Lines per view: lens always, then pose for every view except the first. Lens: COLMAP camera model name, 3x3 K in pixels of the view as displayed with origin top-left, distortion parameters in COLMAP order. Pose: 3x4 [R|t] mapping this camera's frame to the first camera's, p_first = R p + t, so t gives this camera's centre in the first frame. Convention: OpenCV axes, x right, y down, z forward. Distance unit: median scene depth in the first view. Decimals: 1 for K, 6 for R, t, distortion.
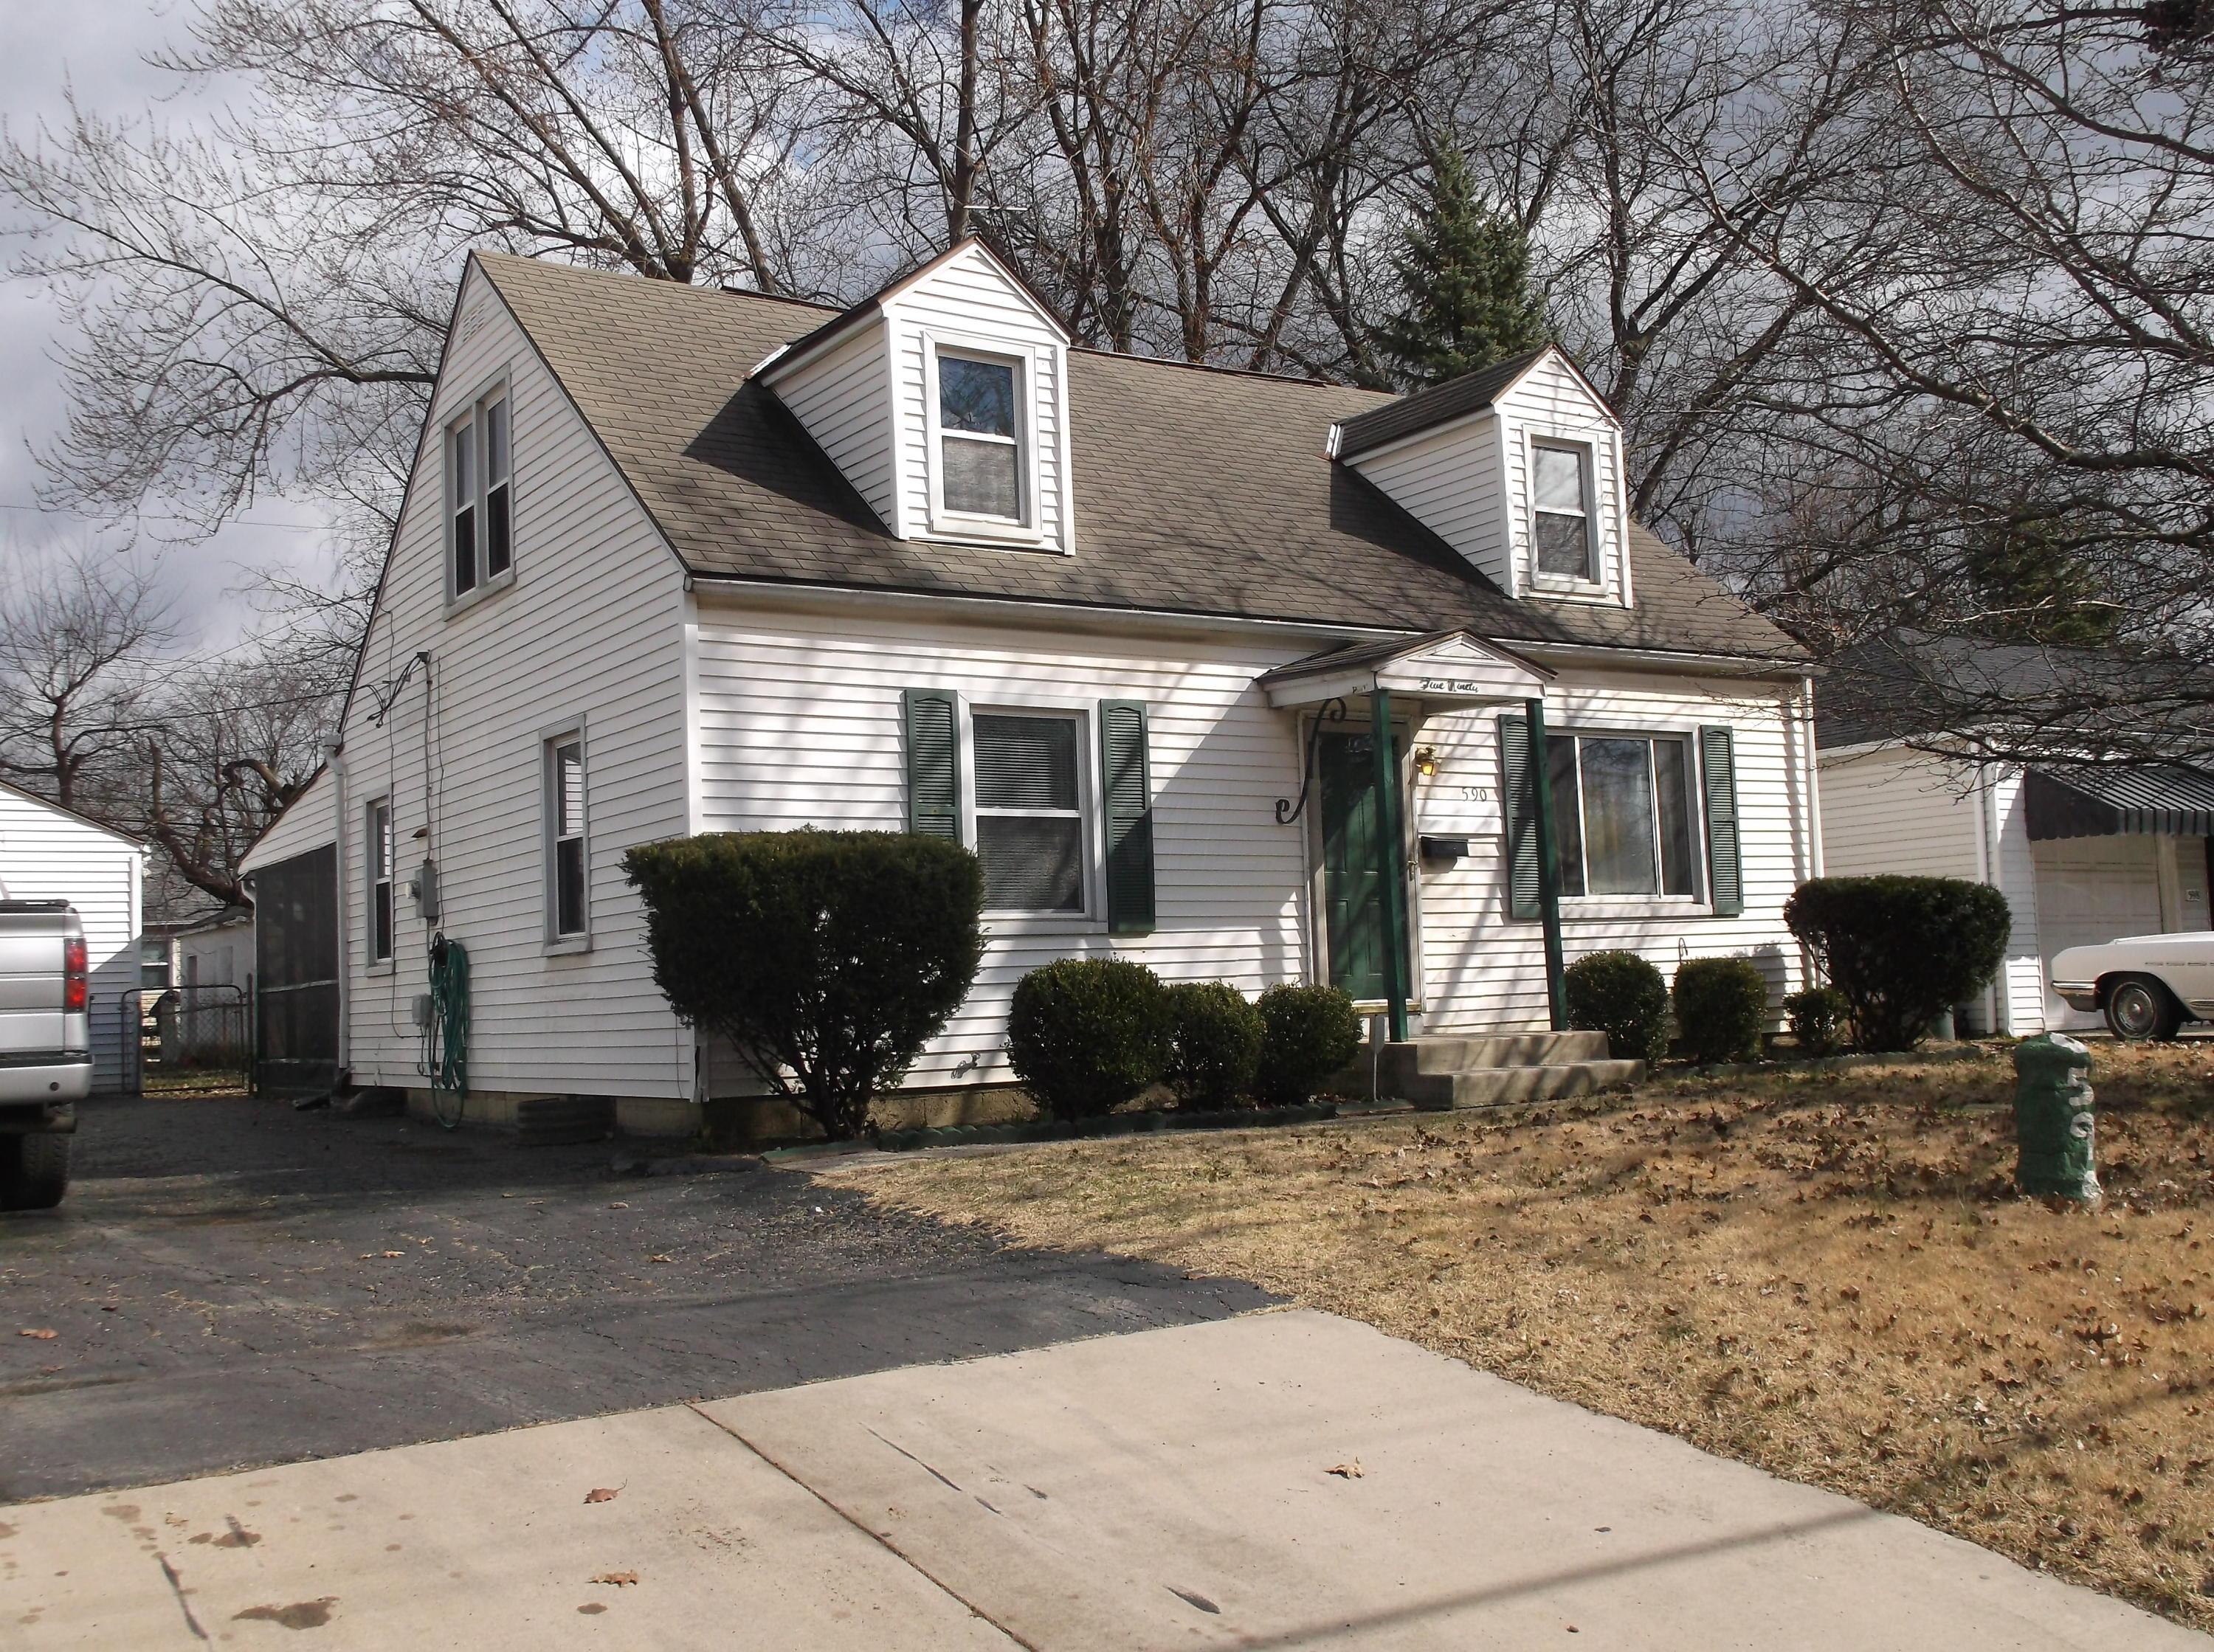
lens RADIAL K [[2176.1, 0, 1108.0], [0, 2176.1, 823.7], [0, 0, 1]] dist [0.000614, 0.000000]
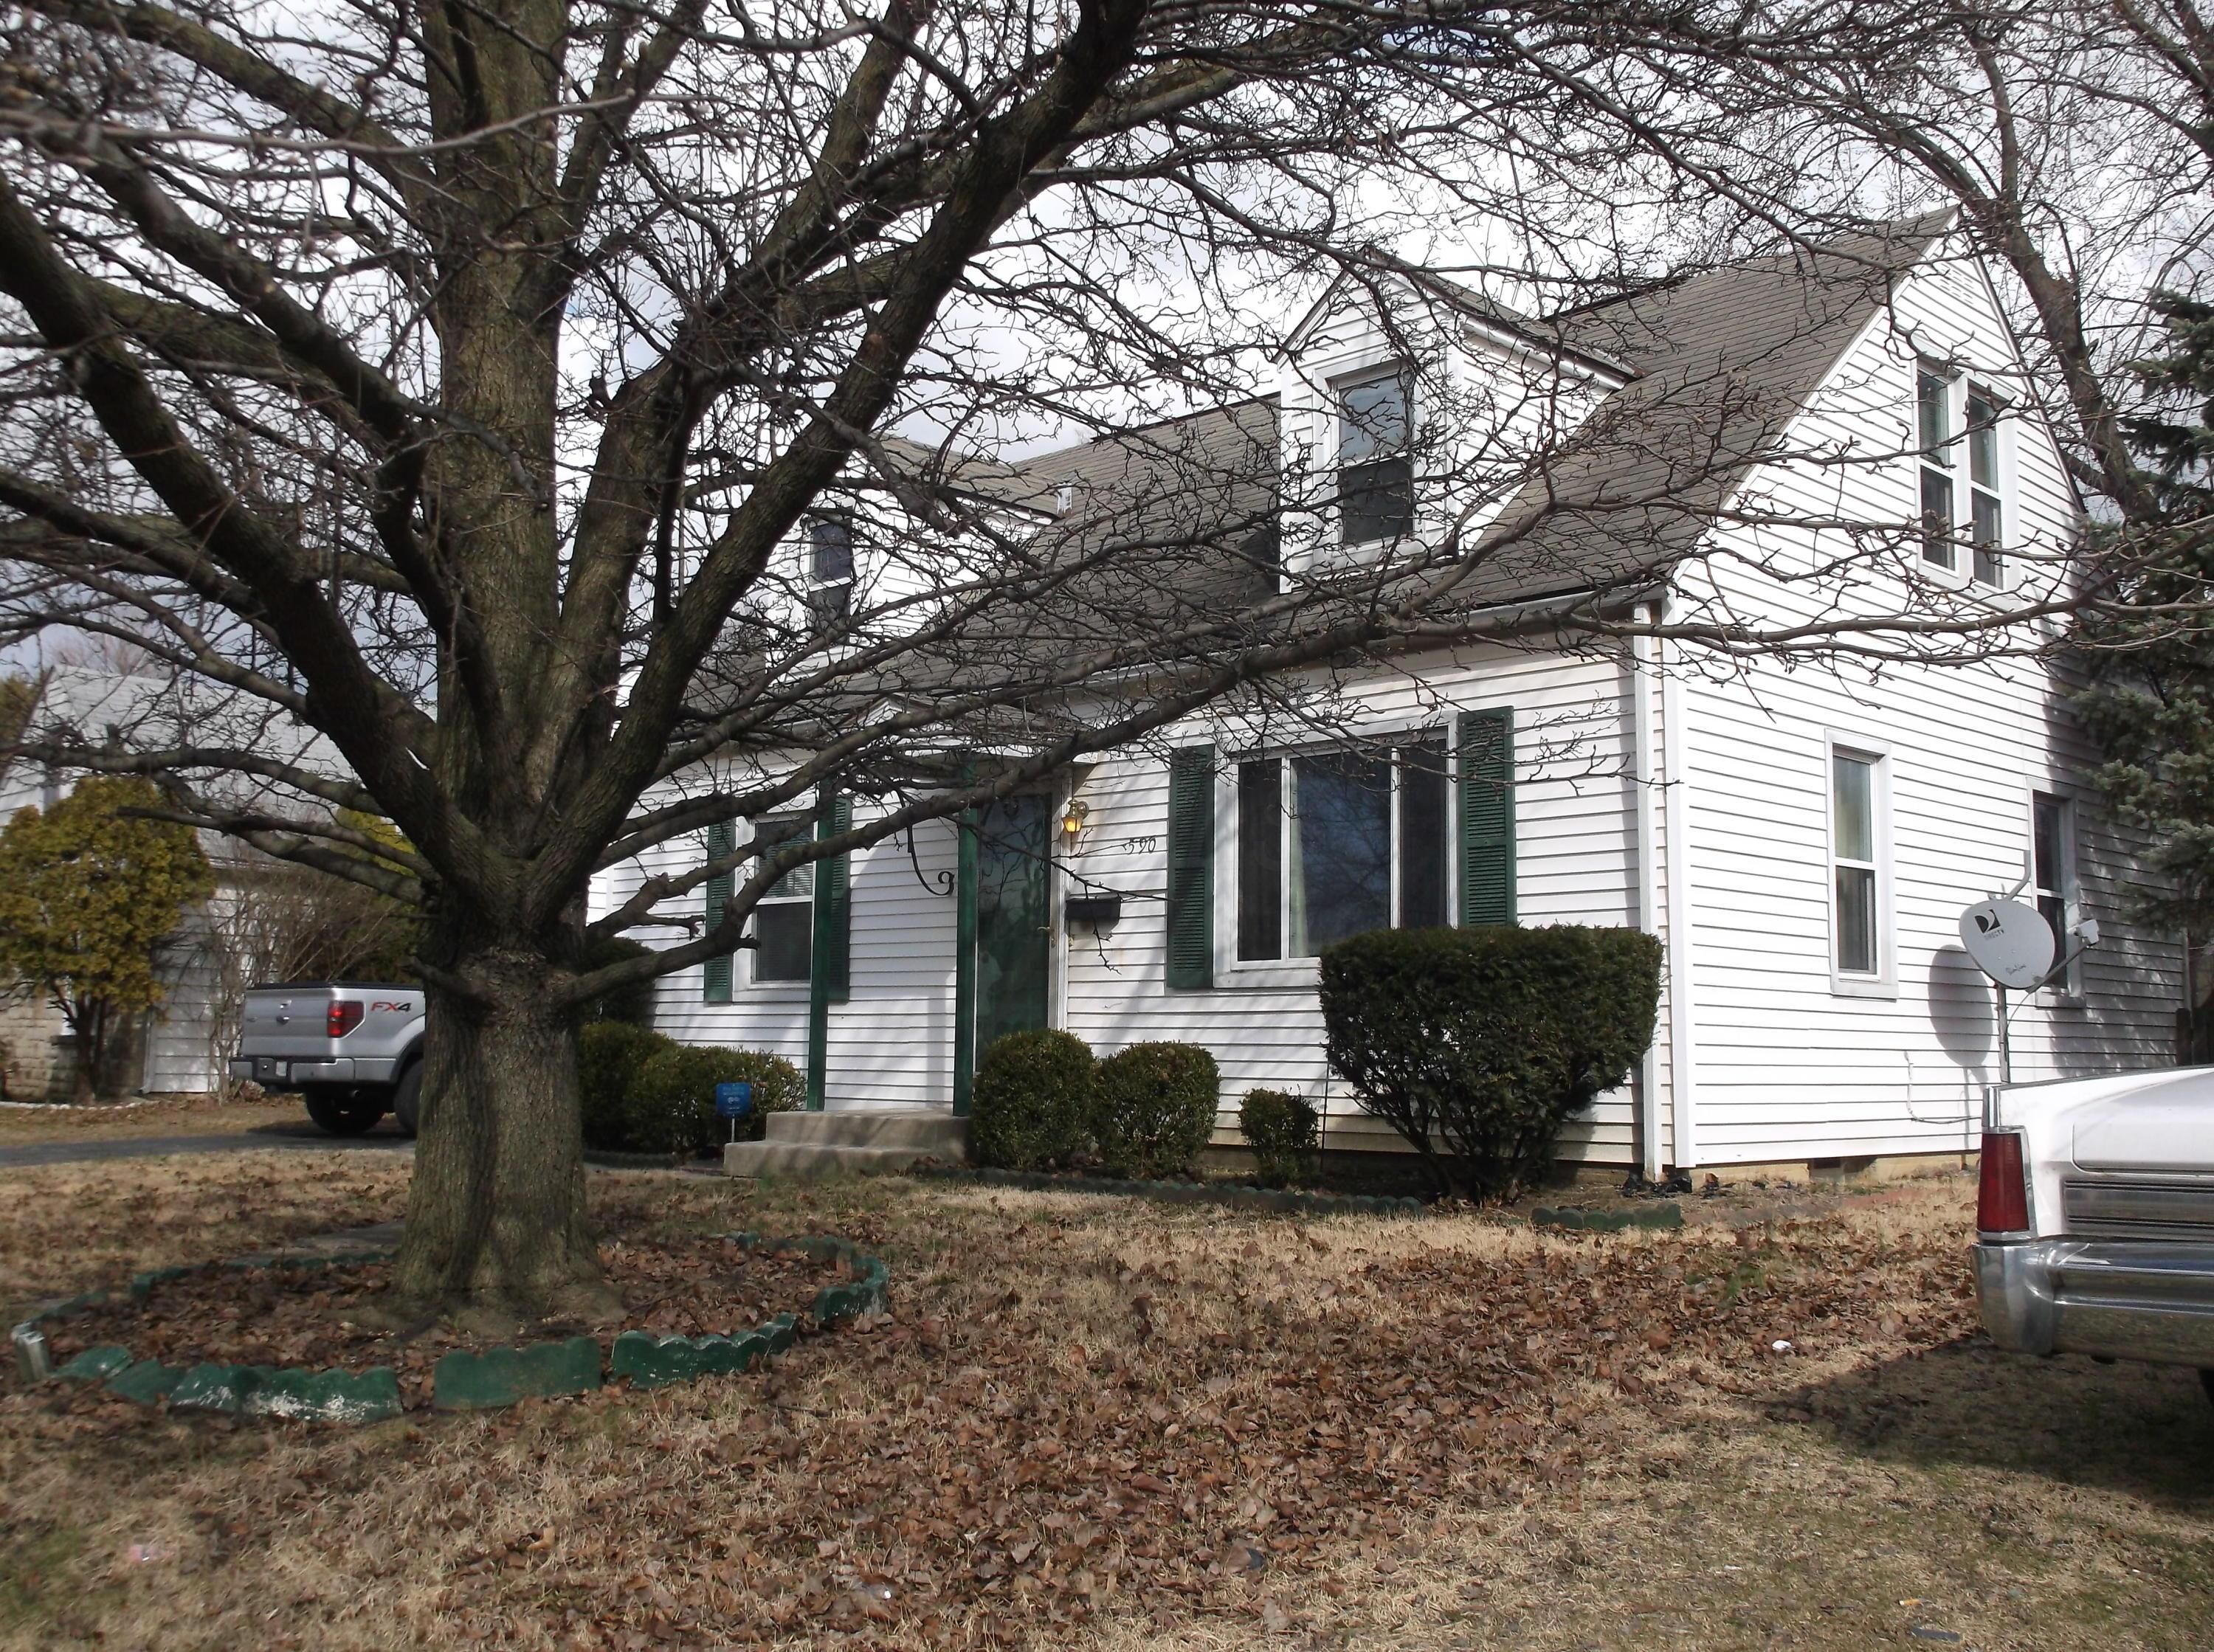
lens RADIAL K [[2176.1, 0, 1107.3], [0, 2176.1, 826.1], [0, 0, 1]] dist [0.000614, 0.000000]
pose [[0.194852, -0.065494, -0.978644, 1.024055], [0.058064, 0.996789, -0.055147, 0.026297], [0.979112, -0.046078, 0.198029, 0.810952]]
